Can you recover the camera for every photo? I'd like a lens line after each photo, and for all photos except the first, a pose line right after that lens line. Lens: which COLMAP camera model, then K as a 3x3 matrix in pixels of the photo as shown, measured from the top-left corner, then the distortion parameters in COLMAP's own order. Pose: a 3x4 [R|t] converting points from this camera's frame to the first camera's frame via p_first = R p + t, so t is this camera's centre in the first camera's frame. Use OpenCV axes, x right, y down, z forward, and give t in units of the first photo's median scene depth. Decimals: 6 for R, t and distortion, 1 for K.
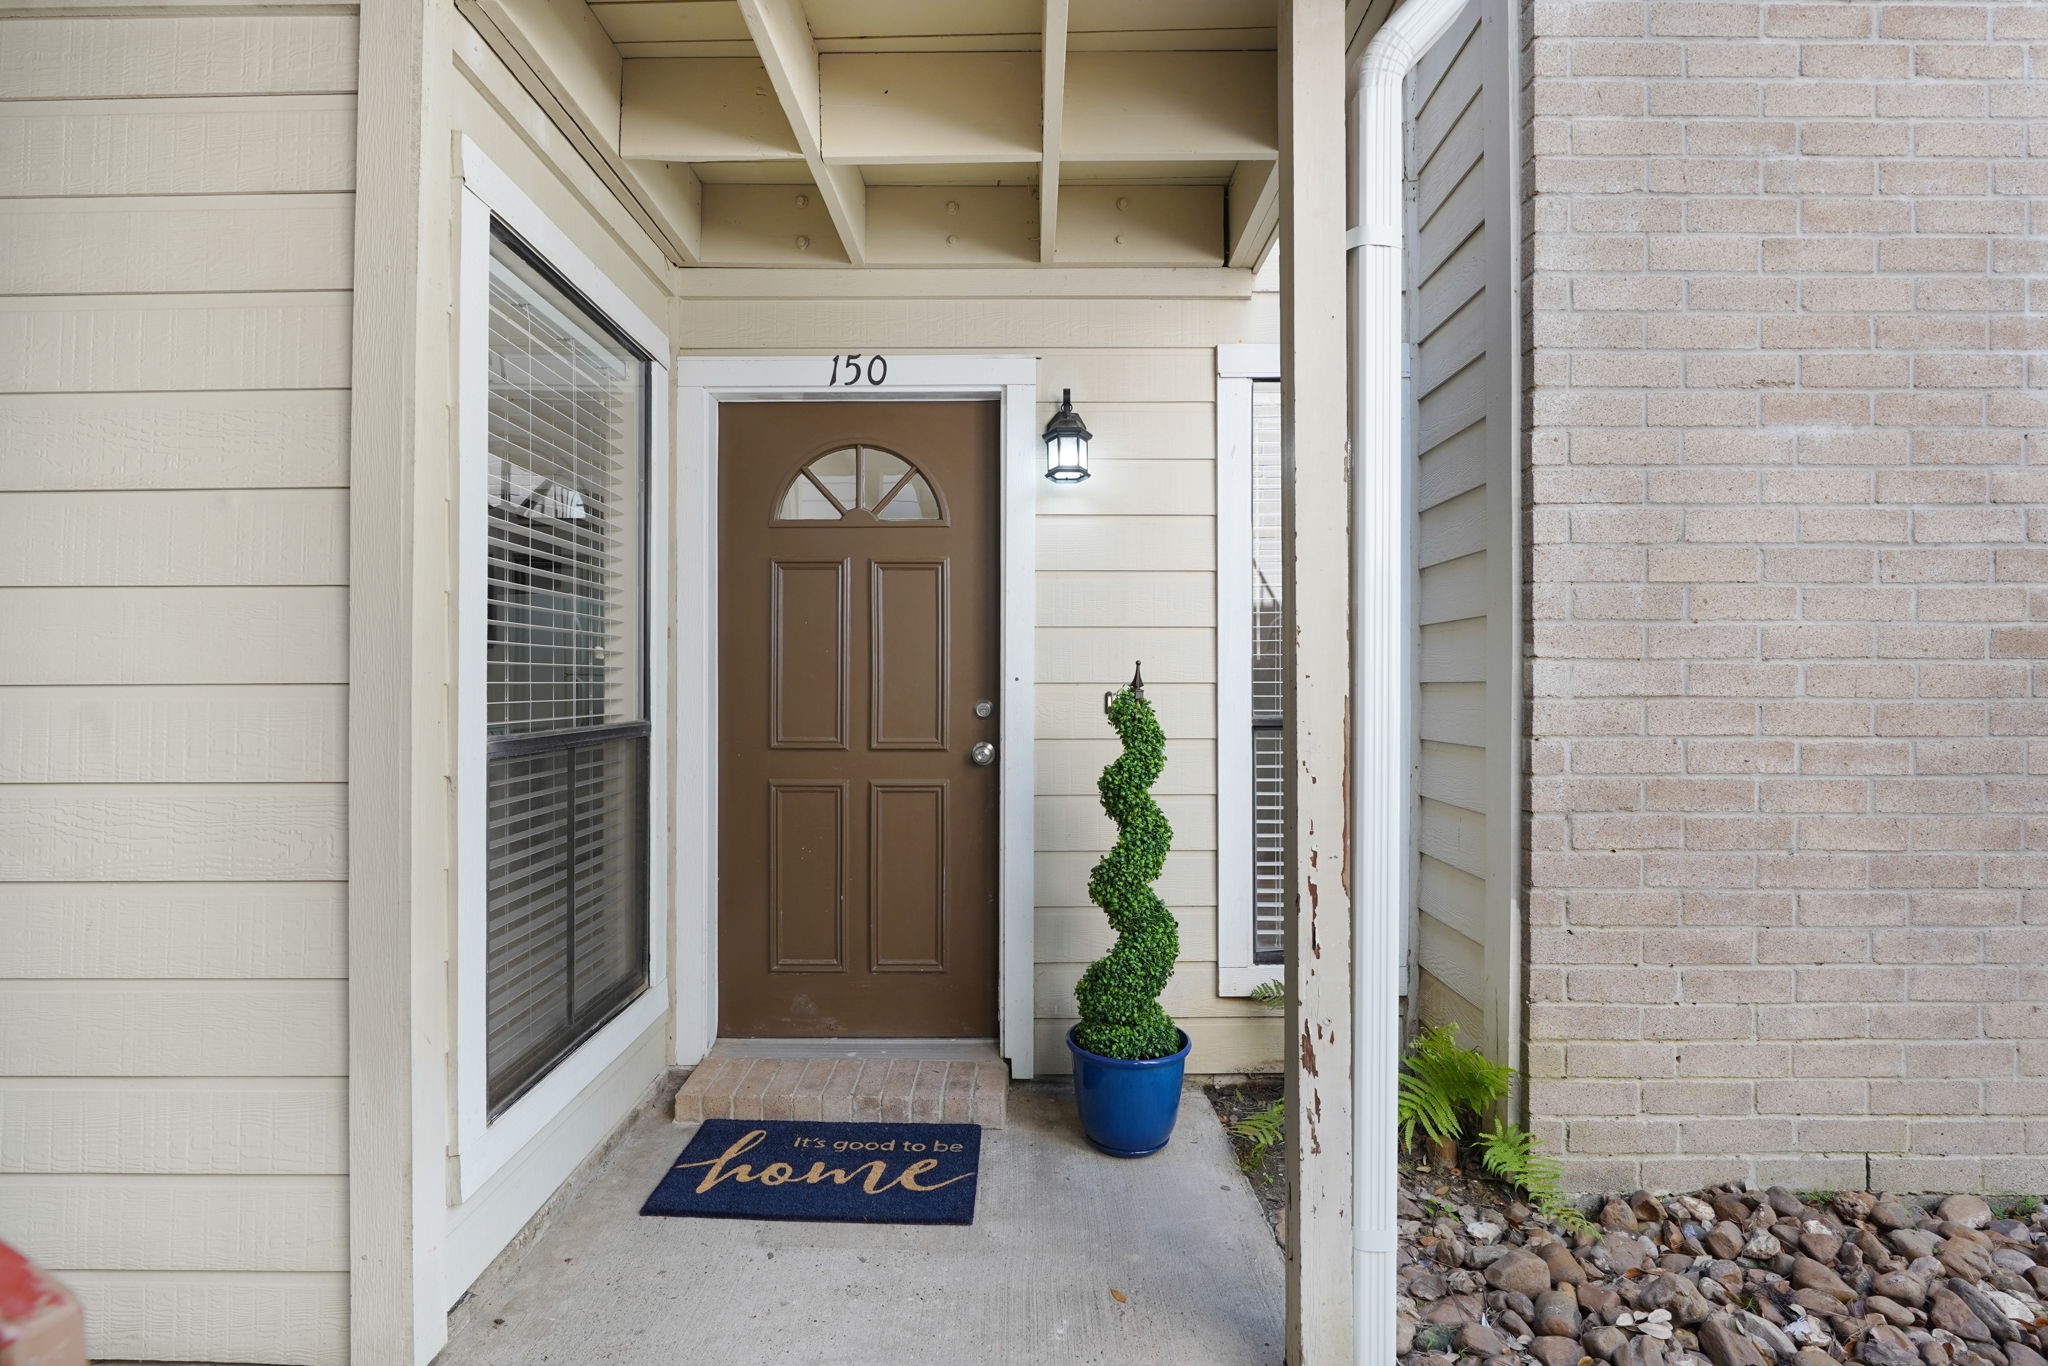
lens RADIAL K [[937.2, 0, 1025.1], [0, 937.2, 680.1], [0, 0, 1]] dist [-0.001535, 0.000741]
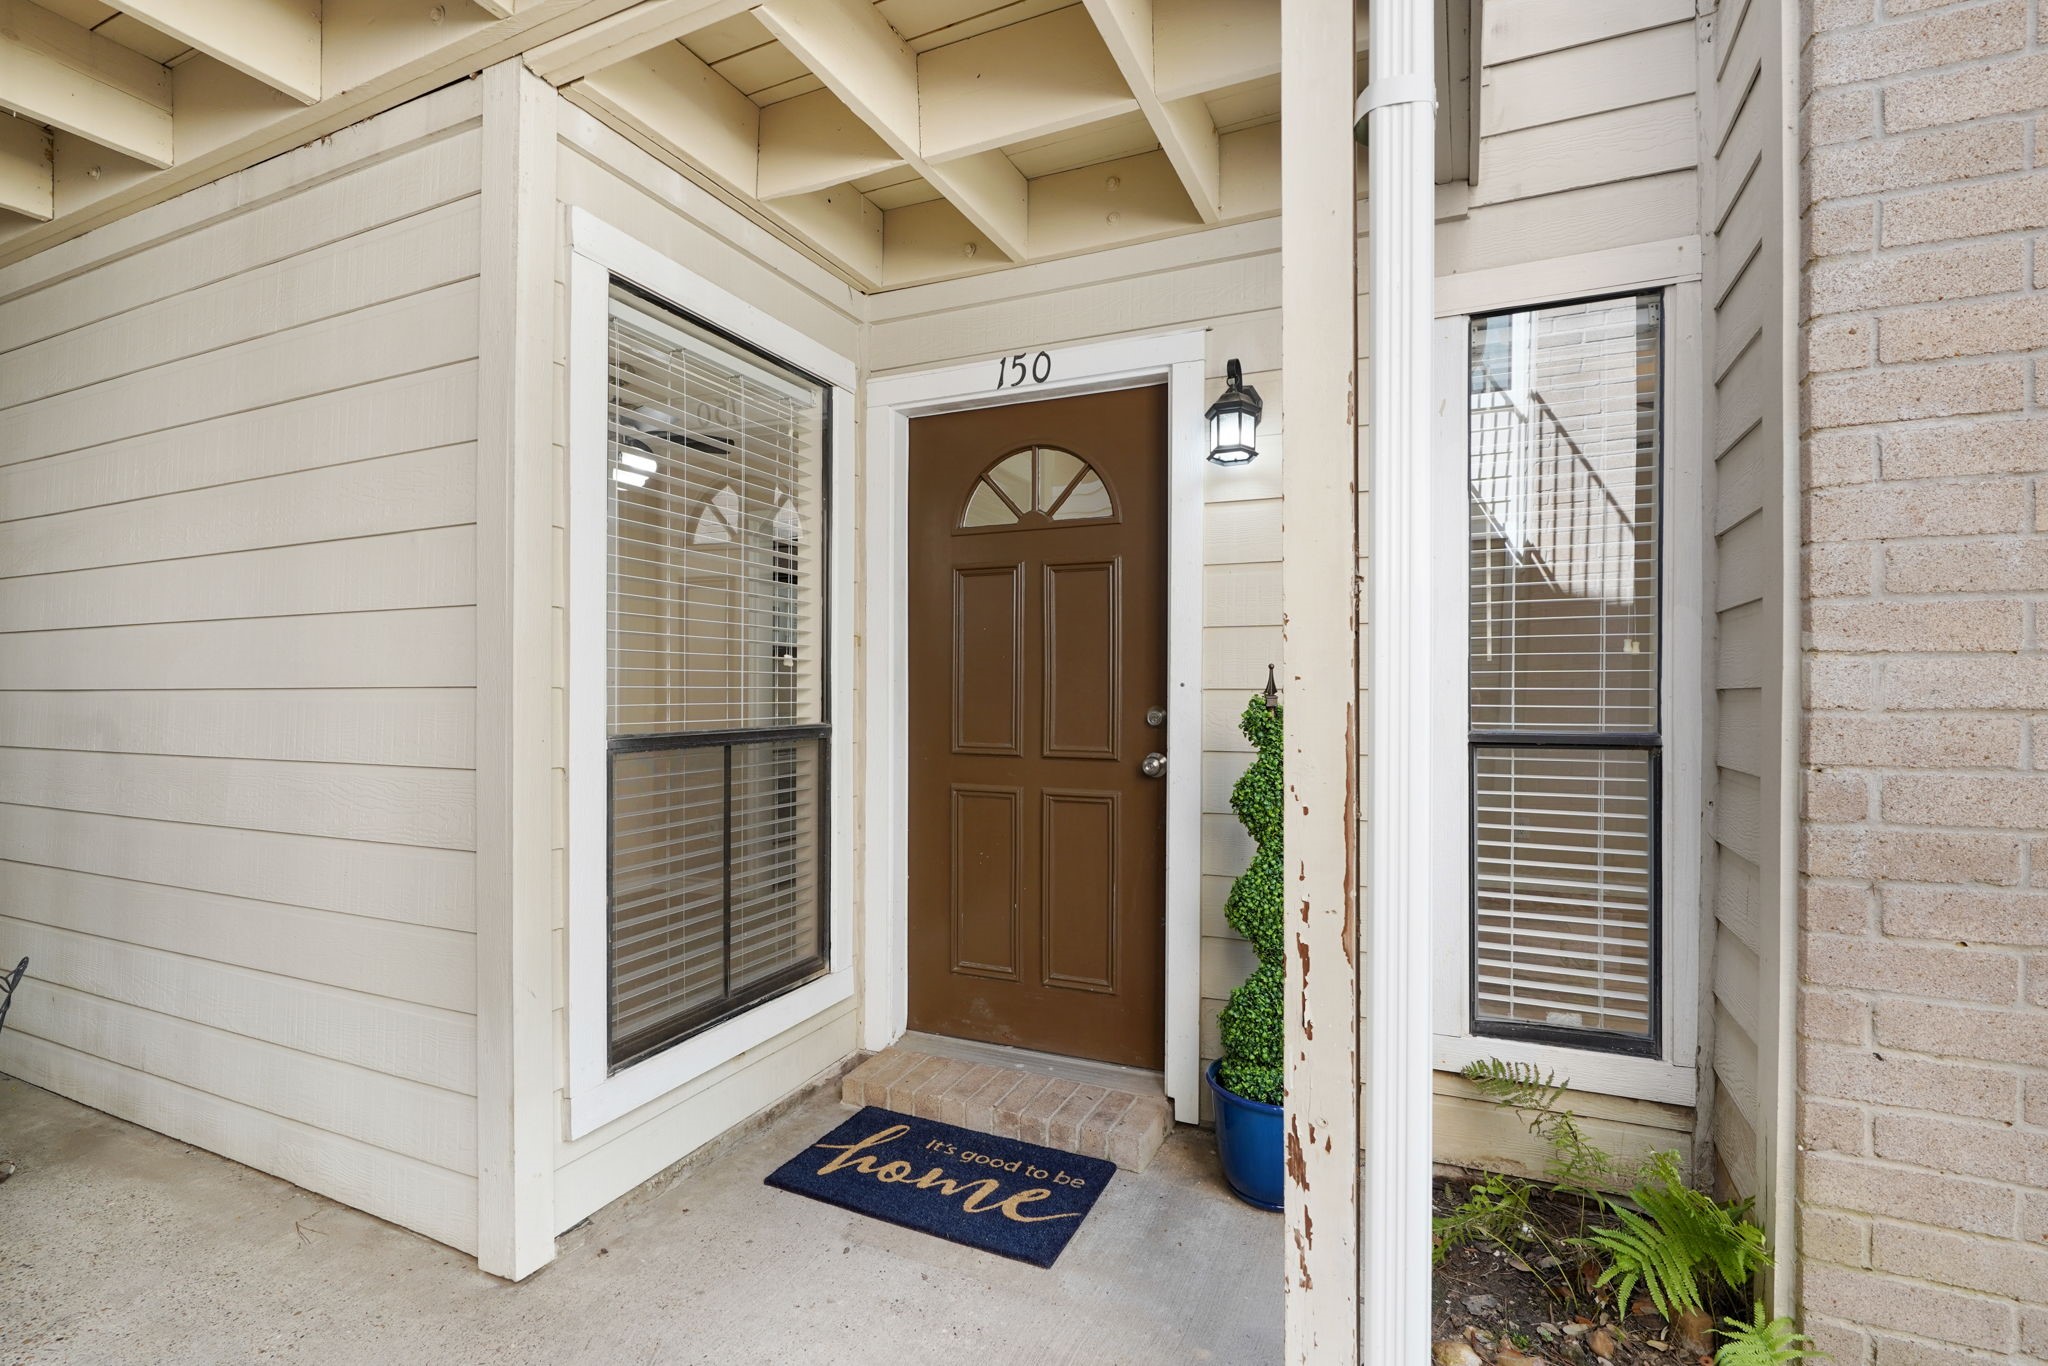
lens RADIAL K [[937.2, 0, 1031.7], [0, 937.2, 691.4], [0, 0, 1]] dist [-0.001535, 0.000741]
pose [[0.917063, 0.002039, -0.398736, 0.275182], [-0.000765, 0.999994, 0.003355, 0.003035], [0.398741, -0.002771, 0.917059, 0.129091]]
